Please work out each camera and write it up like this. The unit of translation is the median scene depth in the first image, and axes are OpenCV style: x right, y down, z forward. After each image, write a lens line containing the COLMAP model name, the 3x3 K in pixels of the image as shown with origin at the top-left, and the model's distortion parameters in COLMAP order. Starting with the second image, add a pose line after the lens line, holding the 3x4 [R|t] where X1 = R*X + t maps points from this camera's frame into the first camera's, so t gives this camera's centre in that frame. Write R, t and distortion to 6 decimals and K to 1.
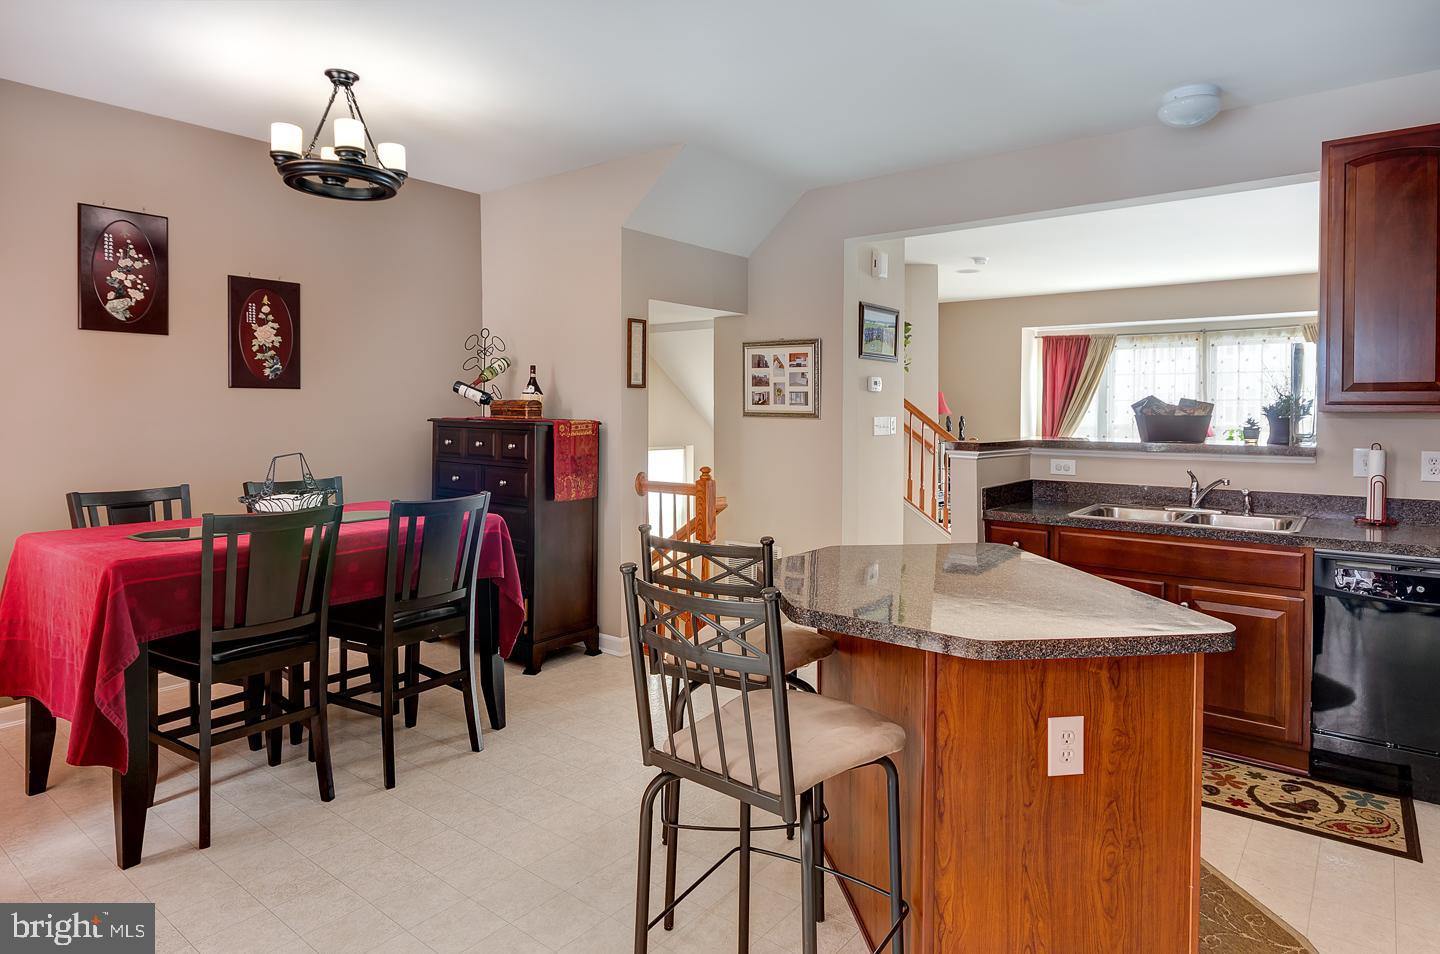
lens RADIAL K [[815.1, 0, 721.4], [0, 815.1, 421.7], [0, 0, 1]] dist [-0.000563, -0.000316]
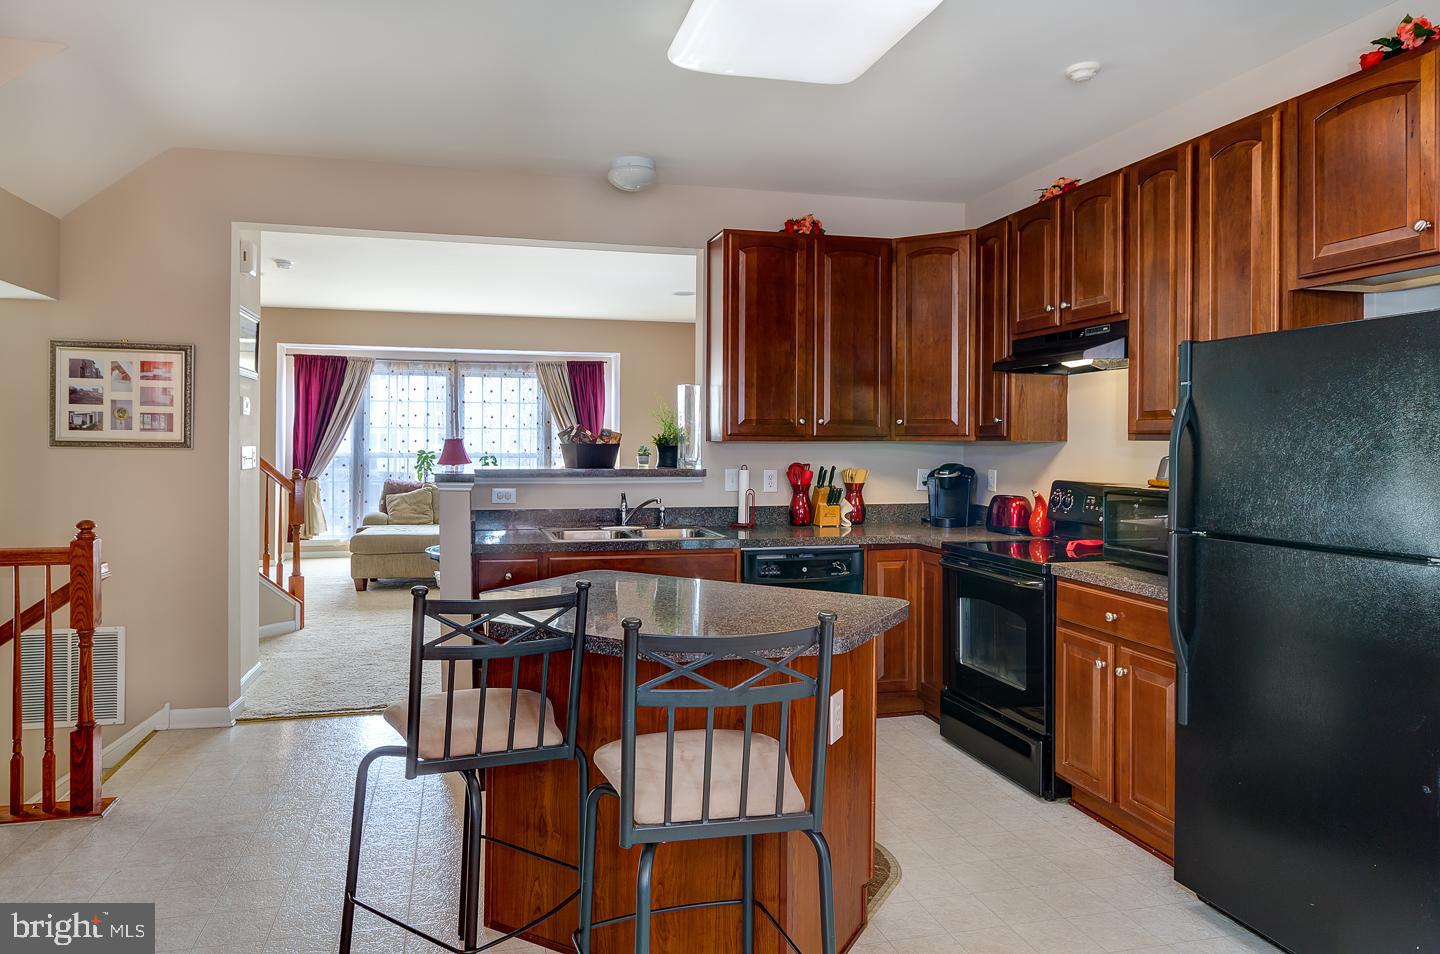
lens RADIAL K [[900.8, 0, 693.5], [0, 900.8, 433.3], [0, 0, 1]] dist [0.002917, 0.000131]
pose [[0.618697, 0.006207, 0.785606, -0.247298], [0.007184, 0.999882, -0.013558, -0.003636], [-0.785597, 0.014032, 0.618579, 0.102854]]
